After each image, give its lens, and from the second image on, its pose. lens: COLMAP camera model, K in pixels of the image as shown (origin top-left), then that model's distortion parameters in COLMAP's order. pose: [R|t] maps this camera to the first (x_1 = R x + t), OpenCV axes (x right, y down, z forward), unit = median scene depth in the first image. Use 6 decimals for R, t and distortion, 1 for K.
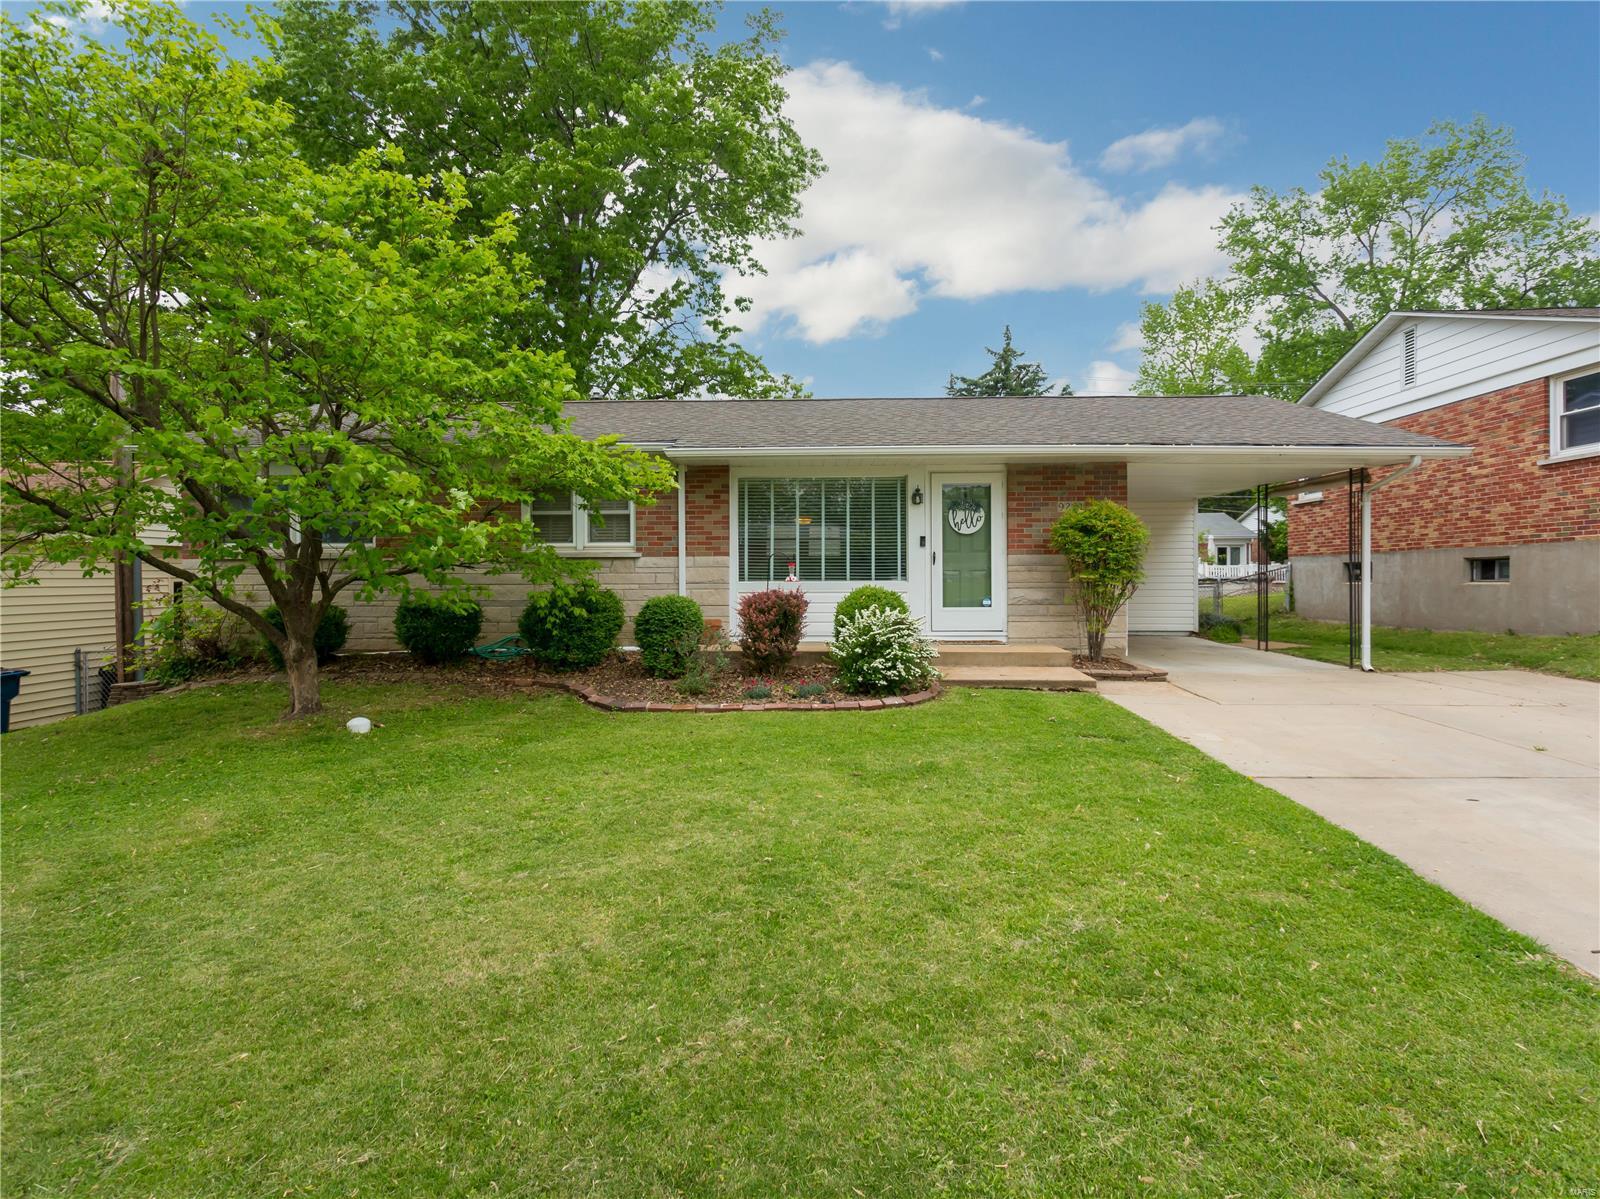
lens RADIAL K [[847.4, 0, 810.0], [0, 847.4, 583.0], [0, 0, 1]] dist [0.002844, 0.005454]
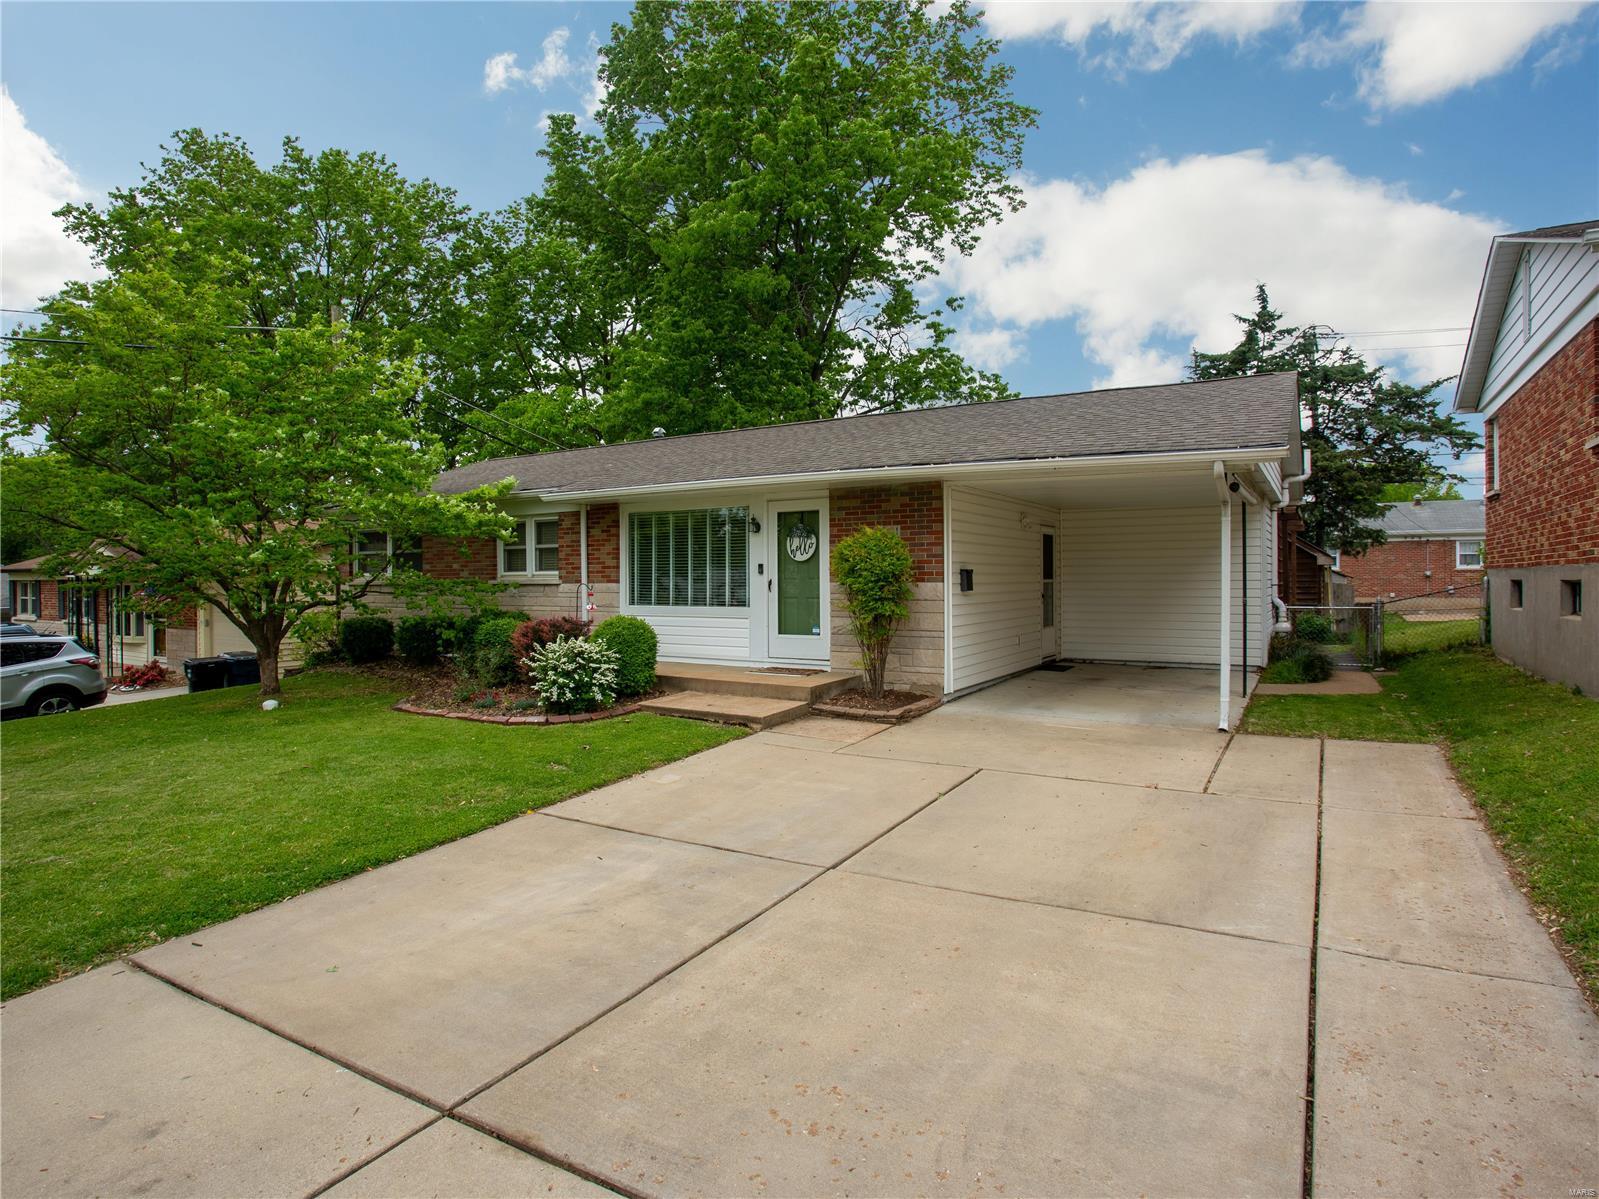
lens RADIAL K [[846.9, 0, 797.5], [0, 846.9, 600.8], [0, 0, 1]] dist [0.002844, 0.005454]
pose [[0.870654, 0.012001, -0.491749, 0.665575], [-0.000011, 0.999703, 0.024378, -0.034818], [0.491895, -0.021219, 0.870396, 0.124243]]
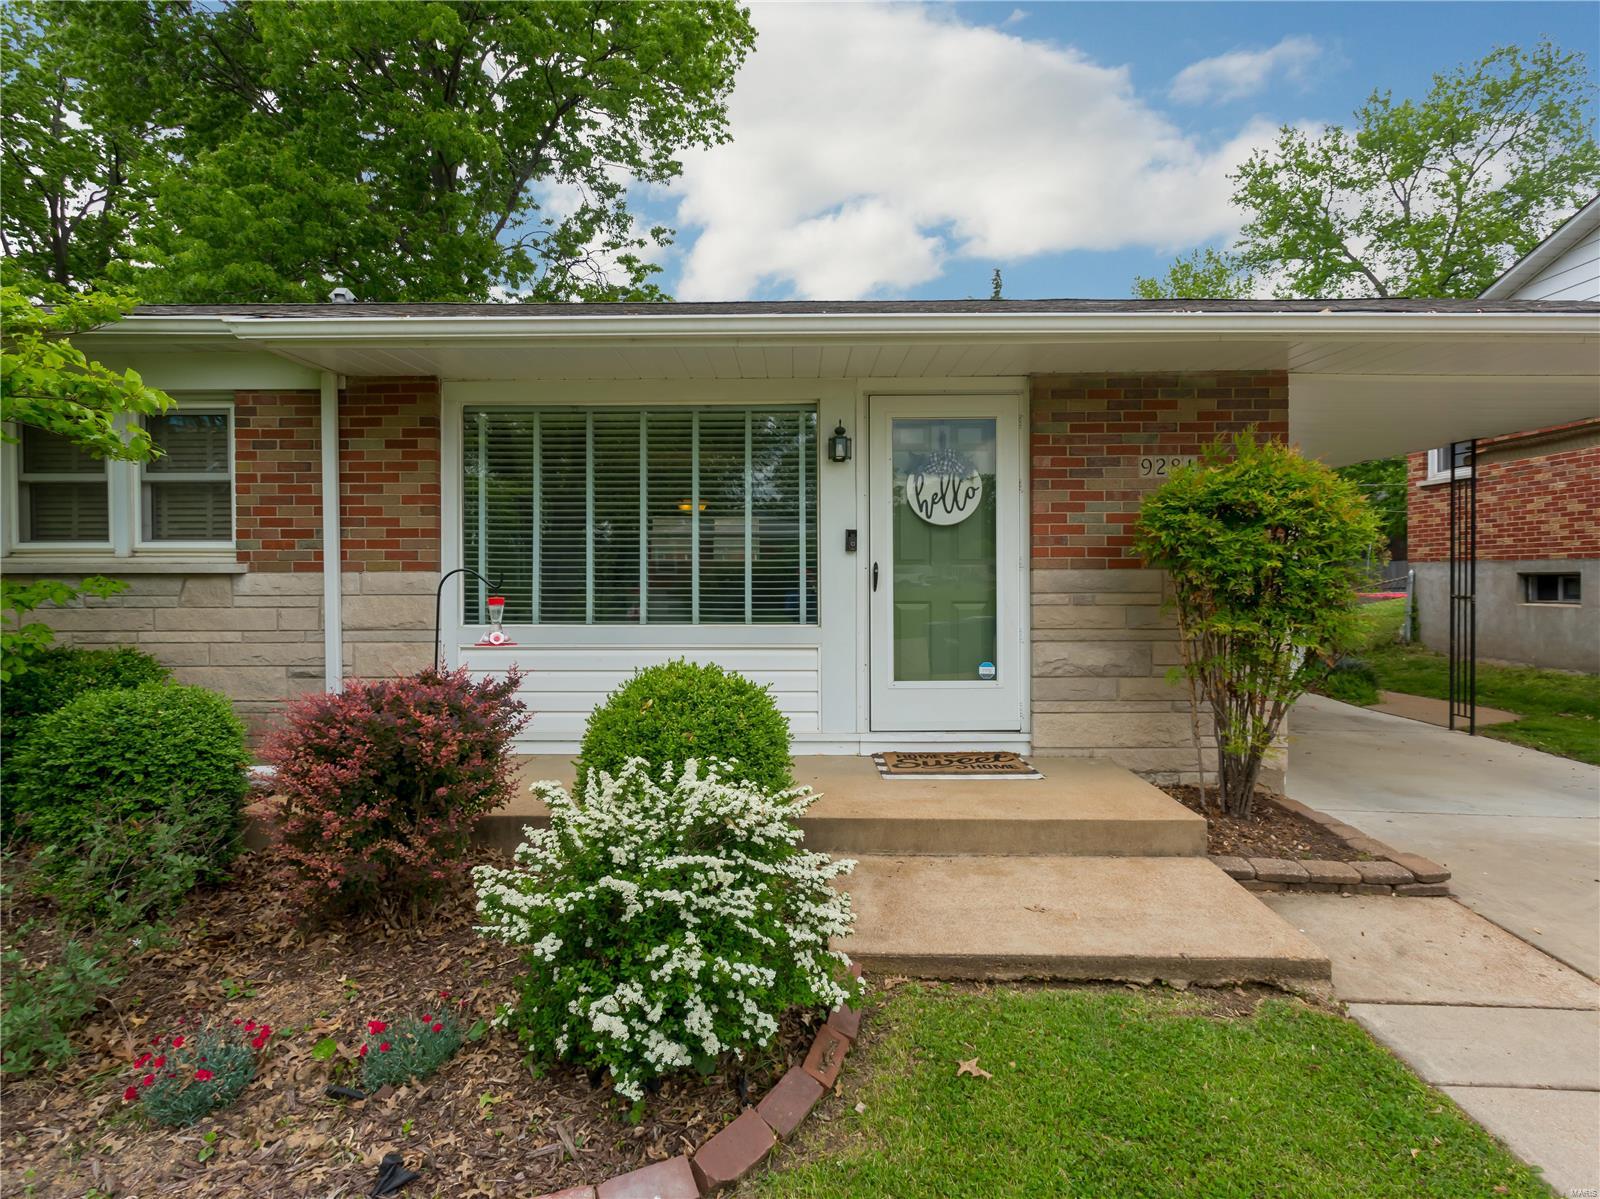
lens RADIAL K [[847.4, 0, 806.9], [0, 847.4, 595.1], [0, 0, 1]] dist [0.002844, 0.005454]
pose [[0.999761, 0.000324, 0.021862, 0.096128], [-0.000743, 0.999816, 0.019167, -0.027262], [-0.021852, -0.019179, 0.999577, 0.519754]]
